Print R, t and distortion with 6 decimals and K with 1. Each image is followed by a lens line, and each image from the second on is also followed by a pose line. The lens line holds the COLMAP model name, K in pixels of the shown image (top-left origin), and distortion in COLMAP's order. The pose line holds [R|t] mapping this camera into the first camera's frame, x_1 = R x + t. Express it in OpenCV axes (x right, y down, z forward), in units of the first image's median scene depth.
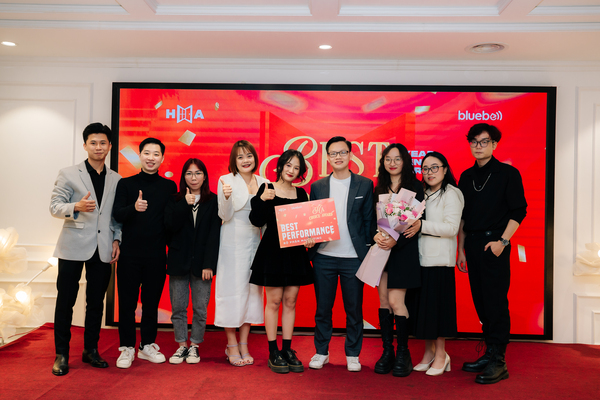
lens RADIAL K [[584.5, 0, 296.8], [0, 584.5, 202.8], [0, 0, 1]] dist [0.050701, 0.000000]
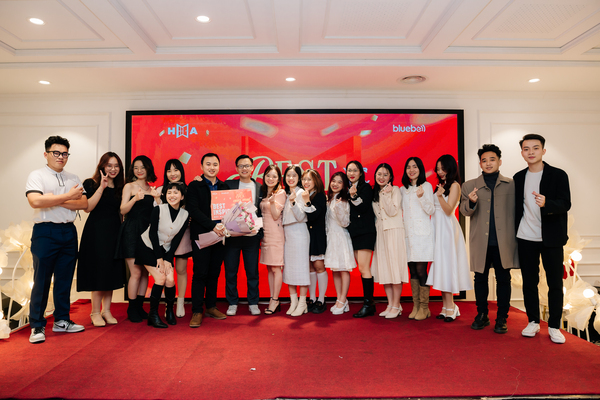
lens RADIAL K [[427.3, 0, 296.1], [0, 427.3, 201.8], [0, 0, 1]] dist [-0.035438, 0.003777]
pose [[0.998466, -0.024686, 0.049556, 0.007298], [0.024971, 0.999675, -0.005145, 0.008289], [-0.049413, 0.006374, 0.998758, 0.060631]]
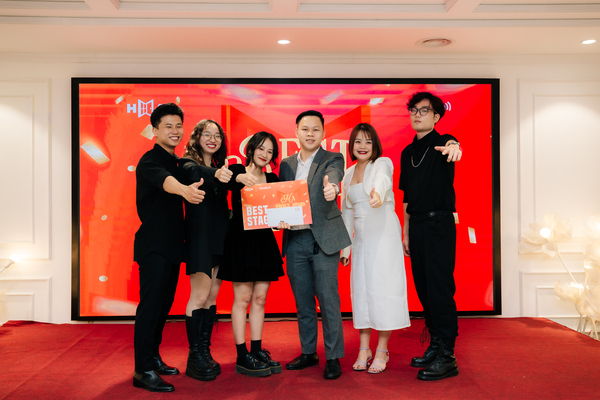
lens RADIAL K [[584.5, 0, 299.7], [0, 584.5, 200.4], [0, 0, 1]] dist [0.050701, 0.000000]
pose [[0.996139, -0.026446, 0.083713, -0.016598], [0.025976, 0.999640, 0.006706, 0.007849], [-0.083861, -0.004506, 0.996467, -0.034711]]
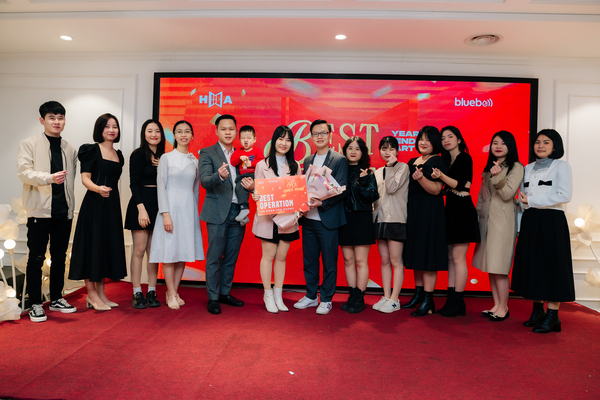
lens RADIAL K [[443.1, 0, 300.0], [0, 443.1, 201.1], [0, 0, 1]] dist [-0.043654, -0.004279]
pose [[0.999934, 0.006465, -0.009497, -0.017503], [-0.006173, 0.999519, 0.030404, 0.020567], [0.009689, -0.030343, 0.999493, 0.139911]]
